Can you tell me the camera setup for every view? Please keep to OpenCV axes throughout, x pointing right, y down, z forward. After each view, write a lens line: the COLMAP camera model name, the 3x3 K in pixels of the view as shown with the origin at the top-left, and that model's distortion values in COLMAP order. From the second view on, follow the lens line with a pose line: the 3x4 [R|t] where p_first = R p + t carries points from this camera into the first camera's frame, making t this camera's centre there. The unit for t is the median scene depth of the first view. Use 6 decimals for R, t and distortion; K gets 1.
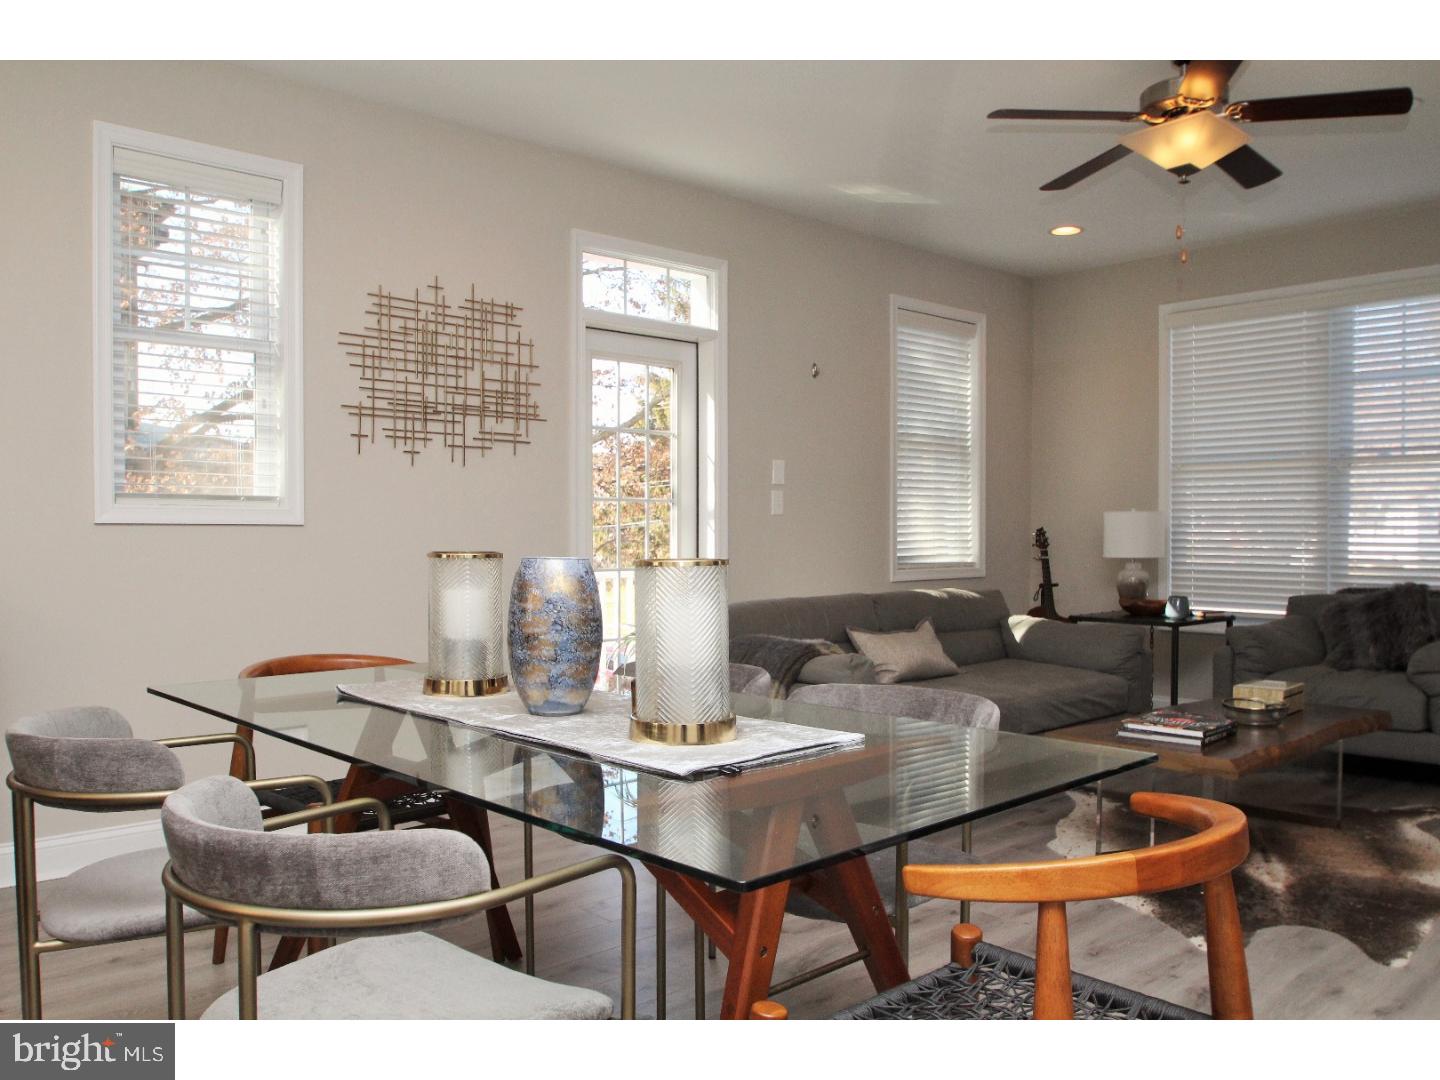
lens RADIAL K [[1194.9, 0, 716.3], [0, 1194.9, 532.8], [0, 0, 1]] dist [-0.042141, 0.030474]
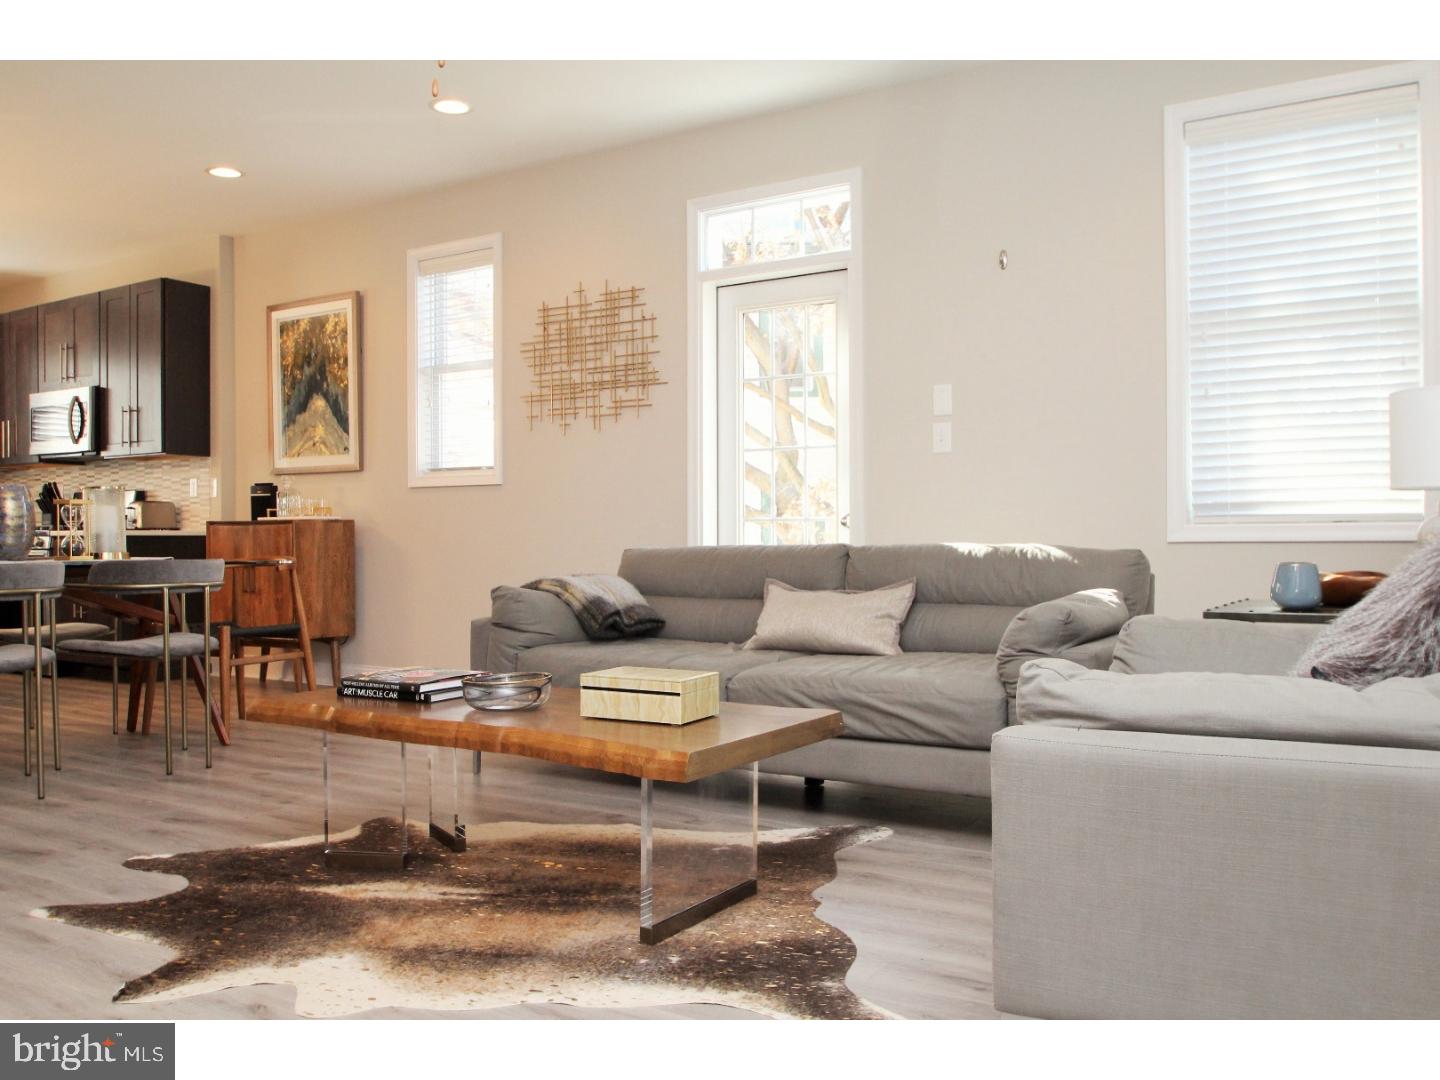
lens RADIAL K [[1194.9, 0, 726.3], [0, 1194.9, 526.0], [0, 0, 1]] dist [-0.042141, 0.030474]
pose [[0.236066, -0.007785, -0.971706, 0.998853], [0.004801, 0.999965, -0.006845, 0.049058], [0.971725, -0.003049, 0.236096, 0.836057]]
